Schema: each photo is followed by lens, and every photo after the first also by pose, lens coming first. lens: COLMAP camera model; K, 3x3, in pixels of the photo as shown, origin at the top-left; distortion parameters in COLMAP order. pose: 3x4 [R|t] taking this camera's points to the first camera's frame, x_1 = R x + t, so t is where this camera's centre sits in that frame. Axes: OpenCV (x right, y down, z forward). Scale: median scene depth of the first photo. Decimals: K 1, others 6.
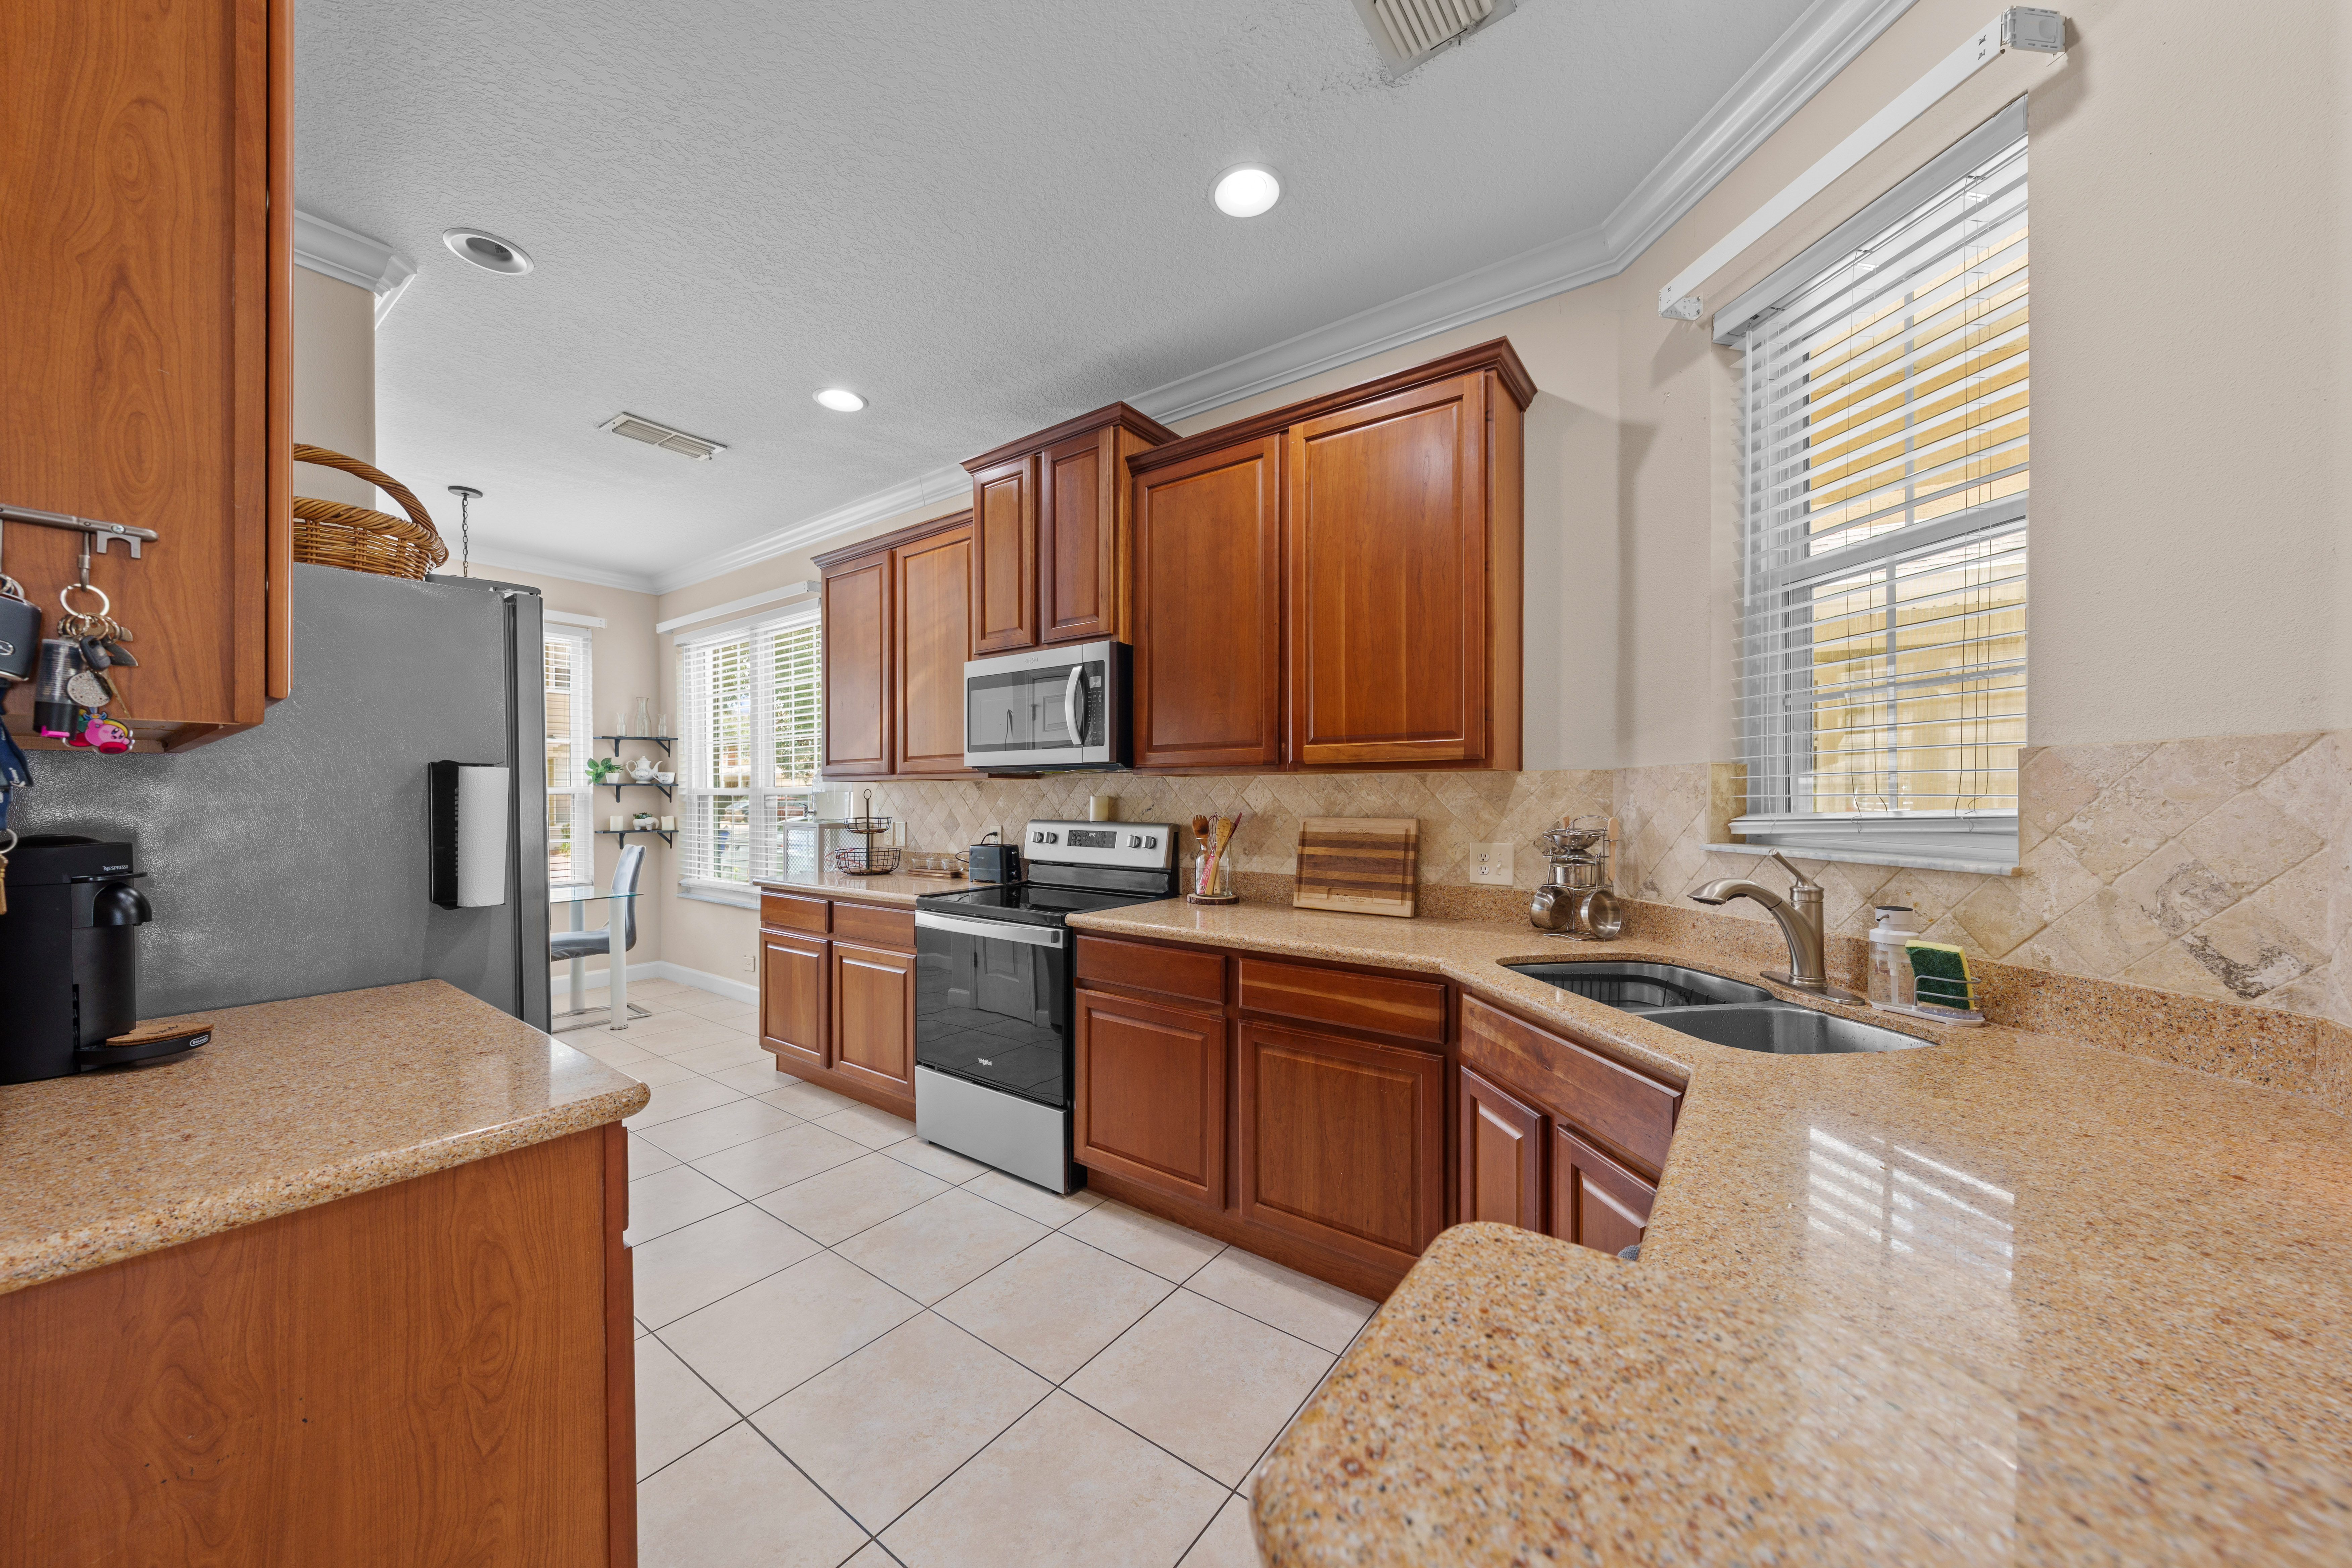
lens RADIAL K [[816.2, 0, 1167.4], [0, 816.2, 798.8], [0, 0, 1]] dist [0.000112, -0.000006]
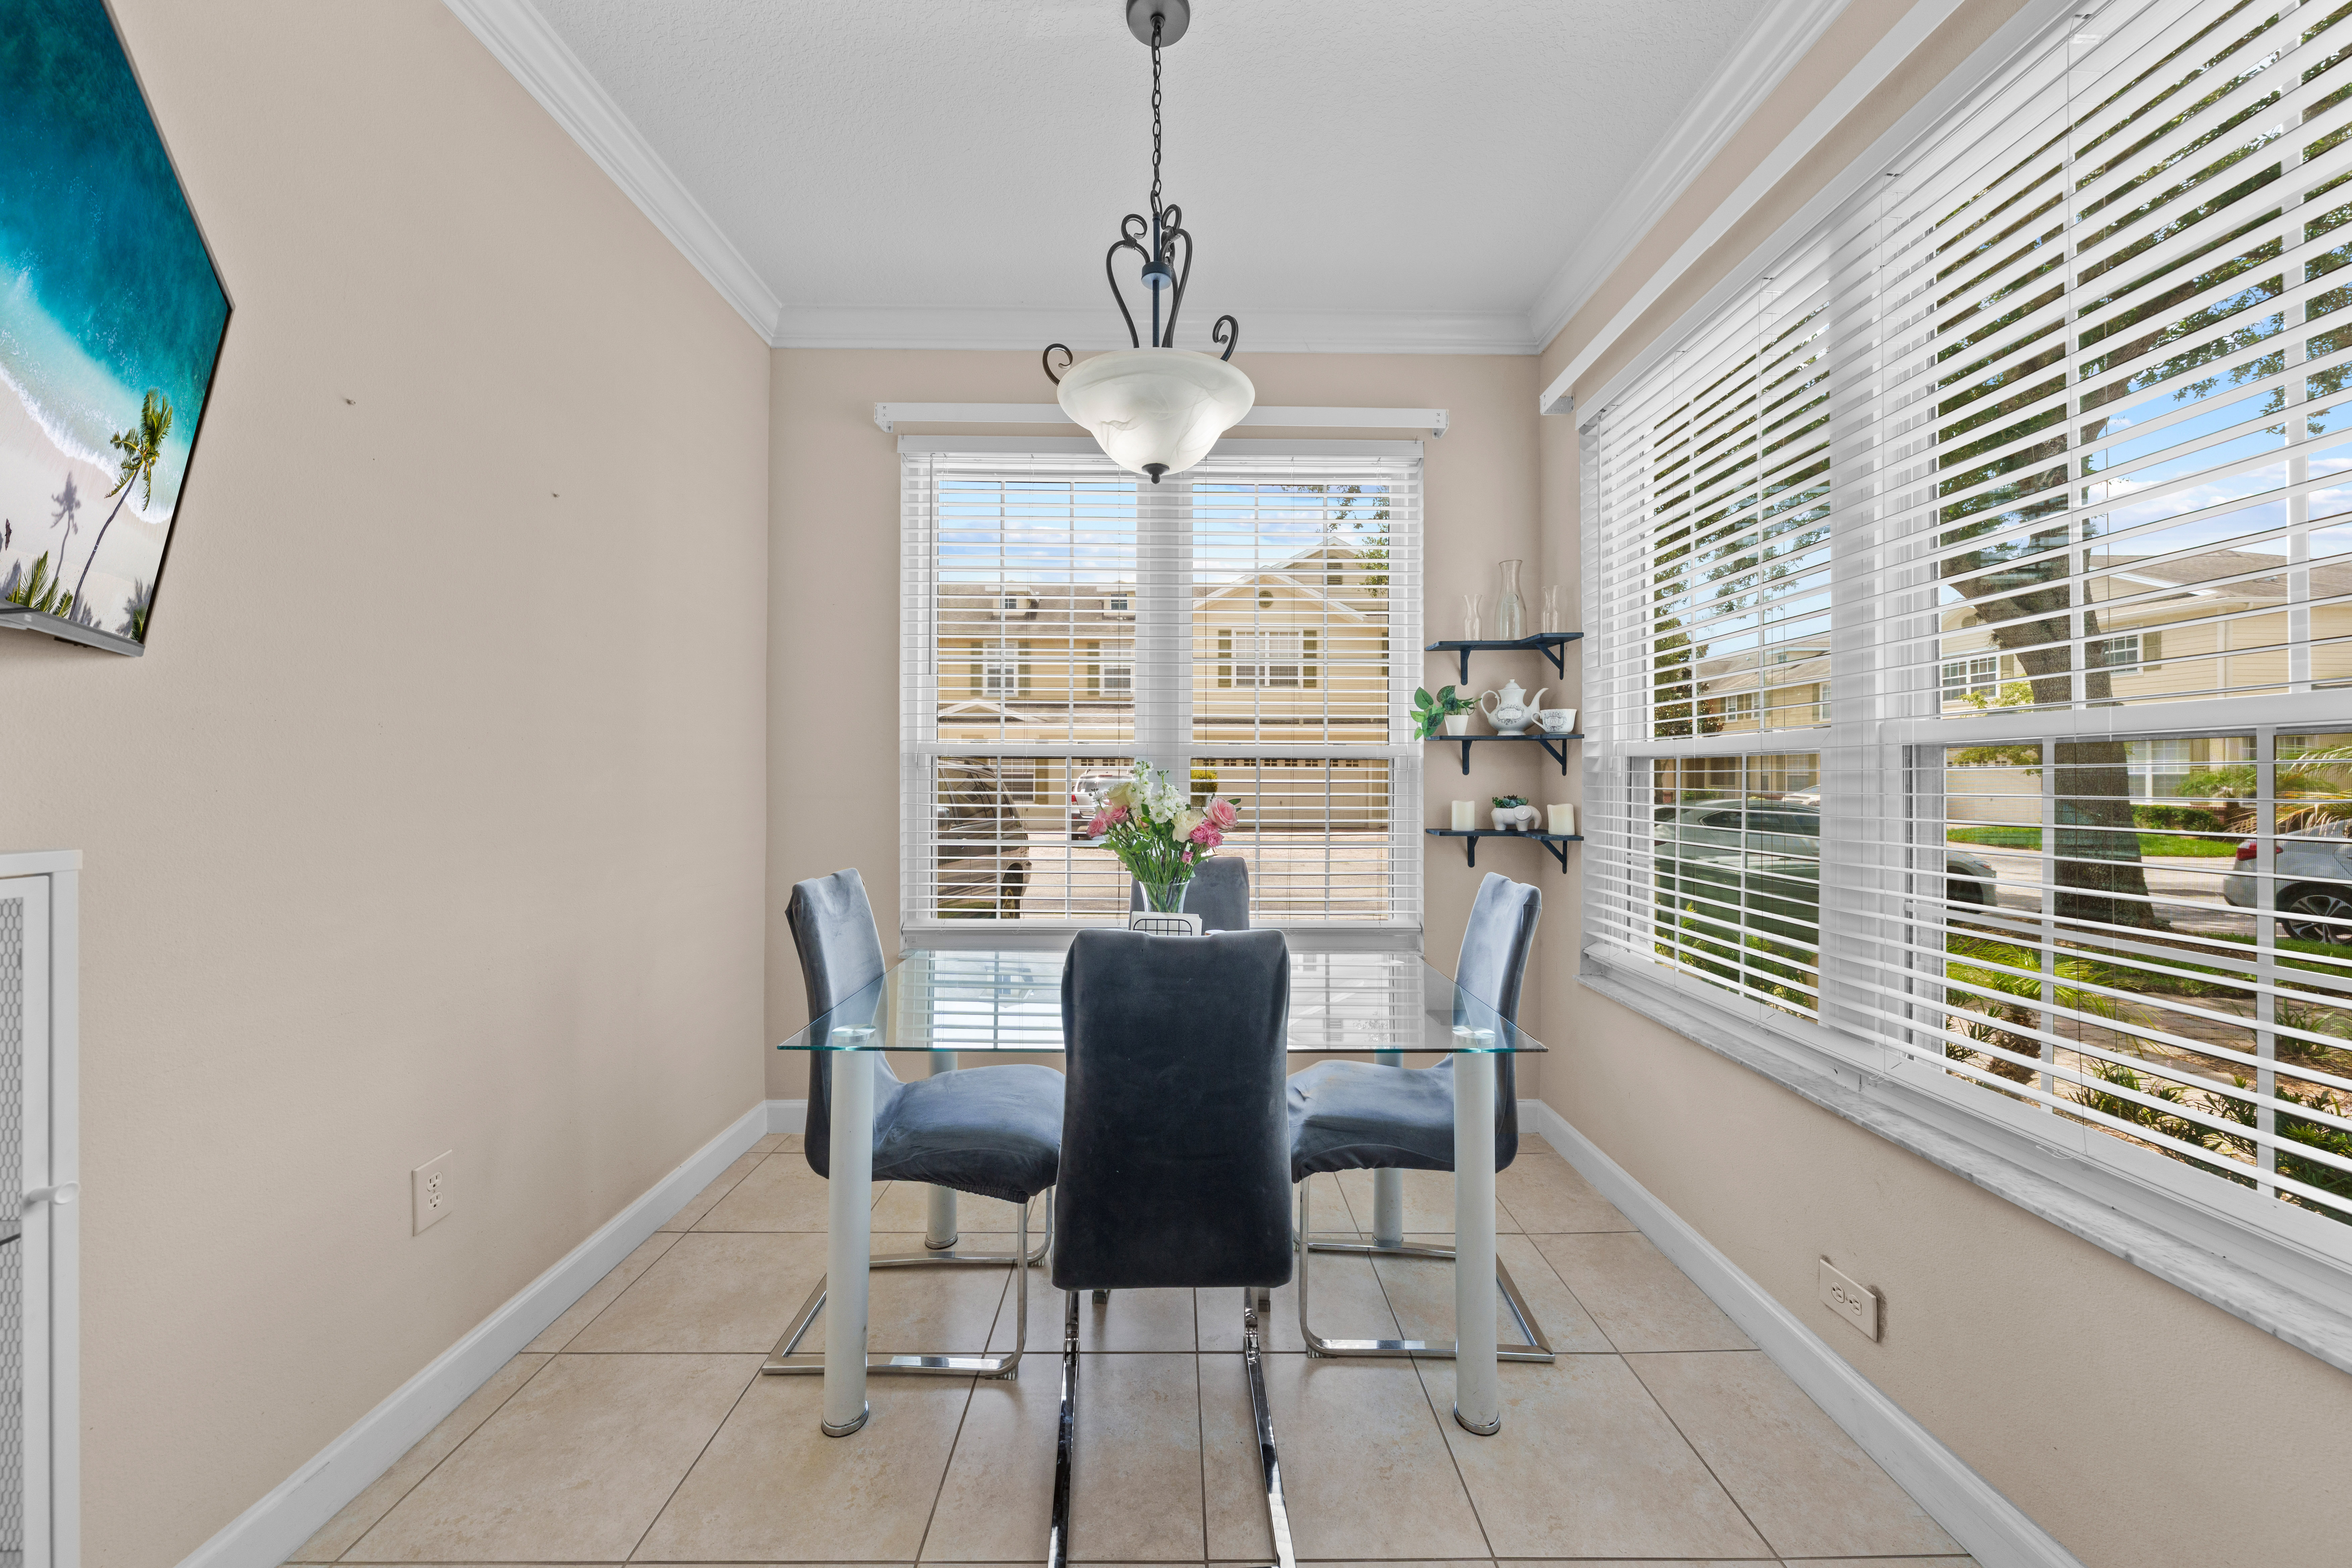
lens RADIAL K [[802.0, 0, 1180.4], [0, 802.0, 785.3], [0, 0, 1]] dist [-0.001110, -0.000082]
pose [[0.610237, 0.004988, -0.792203, -0.389687], [-0.000678, 0.999983, 0.005774, 0.008390], [0.792219, -0.002986, 0.610230, 0.560295]]
